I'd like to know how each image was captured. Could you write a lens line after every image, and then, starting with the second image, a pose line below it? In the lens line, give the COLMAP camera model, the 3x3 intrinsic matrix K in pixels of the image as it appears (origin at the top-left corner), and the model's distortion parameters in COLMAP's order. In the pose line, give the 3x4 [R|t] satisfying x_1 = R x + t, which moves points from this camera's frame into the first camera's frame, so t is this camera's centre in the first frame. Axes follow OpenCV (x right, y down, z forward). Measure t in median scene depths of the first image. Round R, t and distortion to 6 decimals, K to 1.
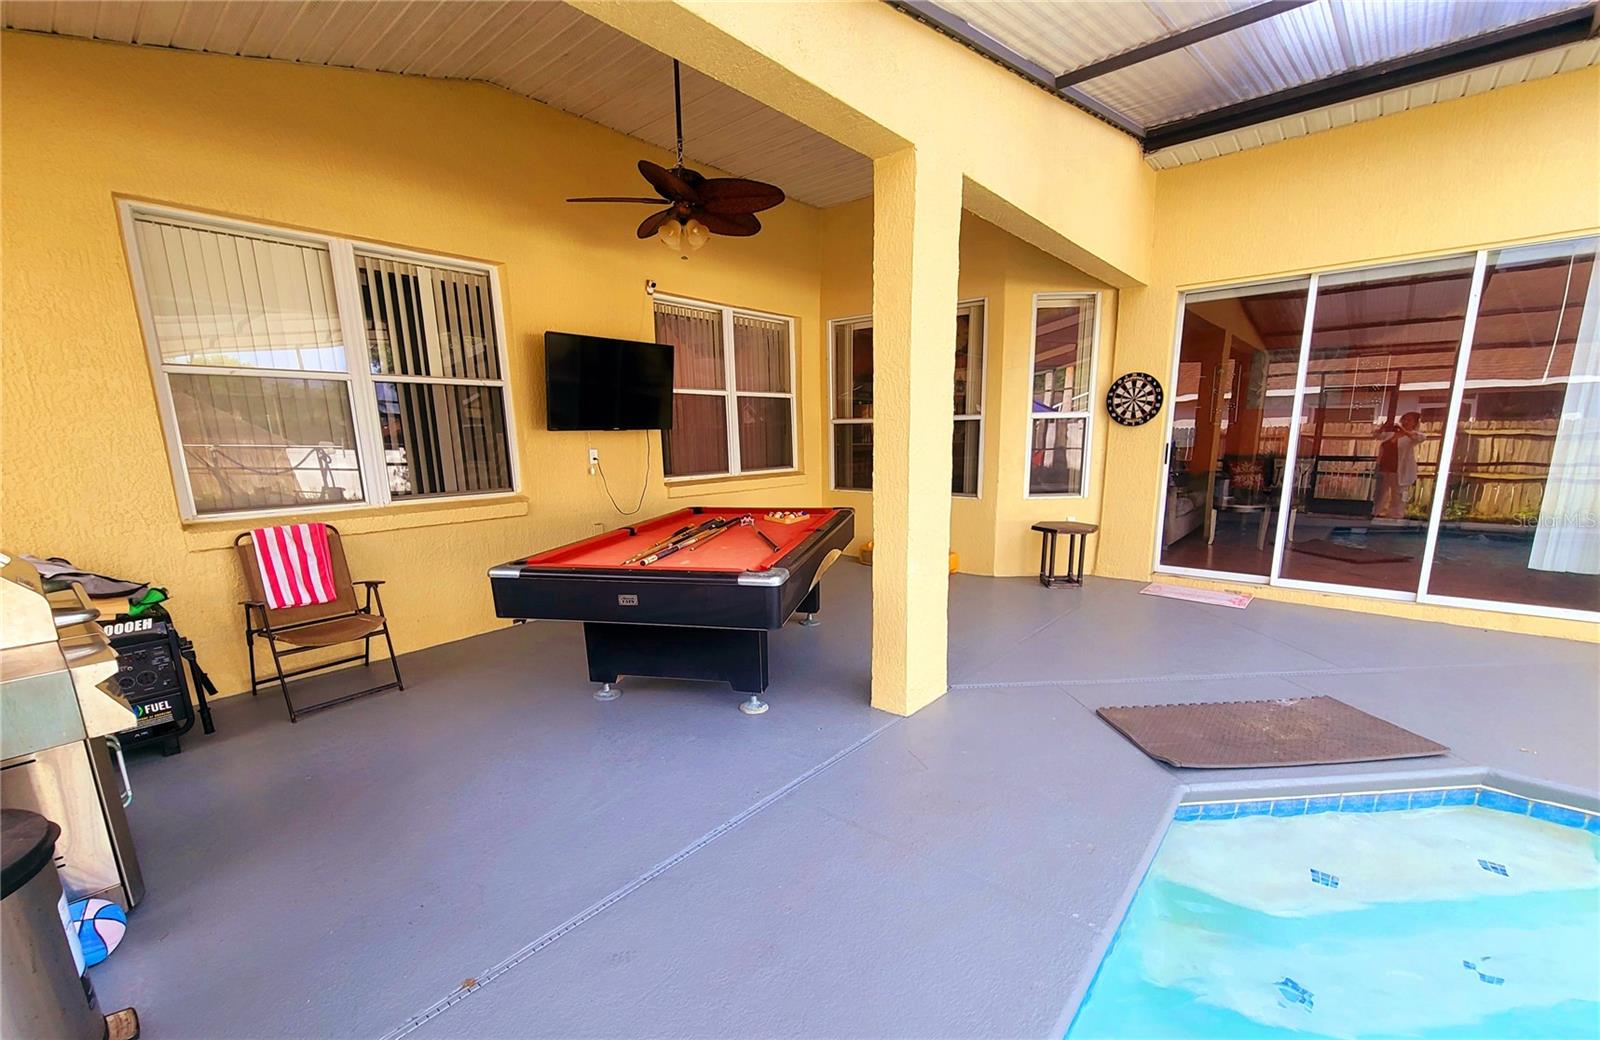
lens RADIAL K [[652.6, 0, 800.5], [0, 652.6, 567.1], [0, 0, 1]] dist [-0.000820, 0.000058]
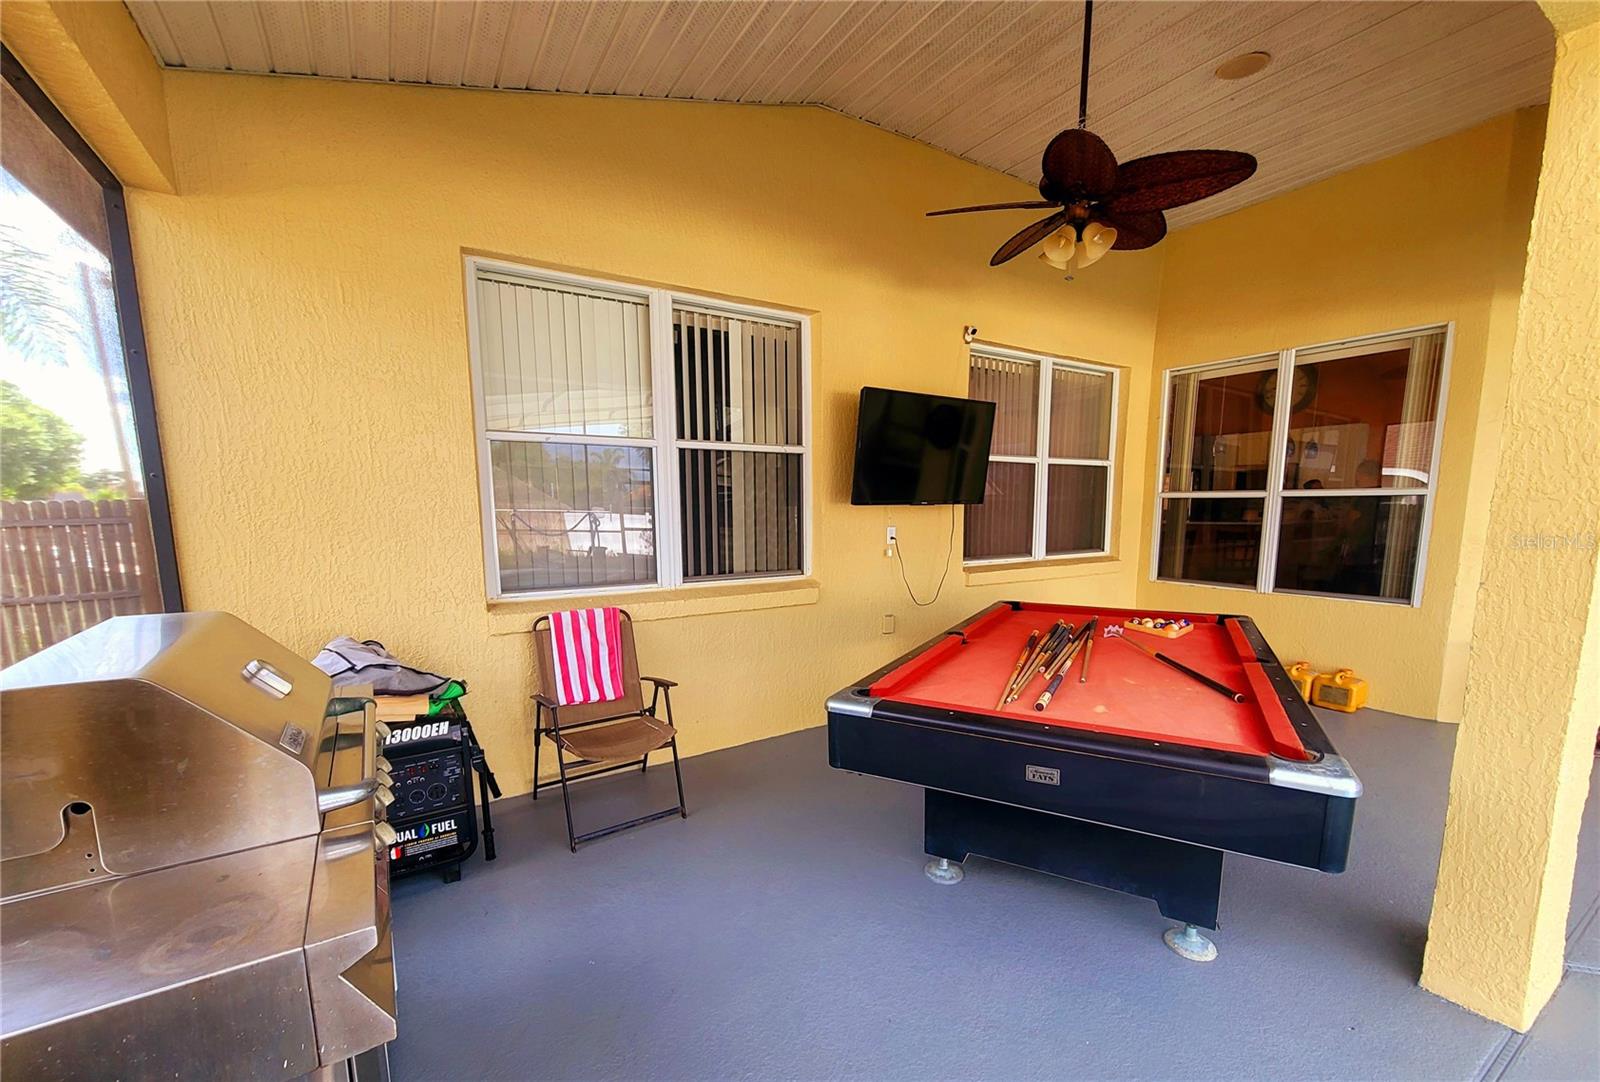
lens RADIAL K [[650.2, 0, 800.5], [0, 650.2, 595.8], [0, 0, 1]] dist [0.000834, 0.000062]
pose [[0.952818, 0.054528, -0.298606, -0.237043], [-0.072431, 0.996159, -0.049210, -0.057877], [0.294775, 0.068516, 0.953107, 0.238795]]
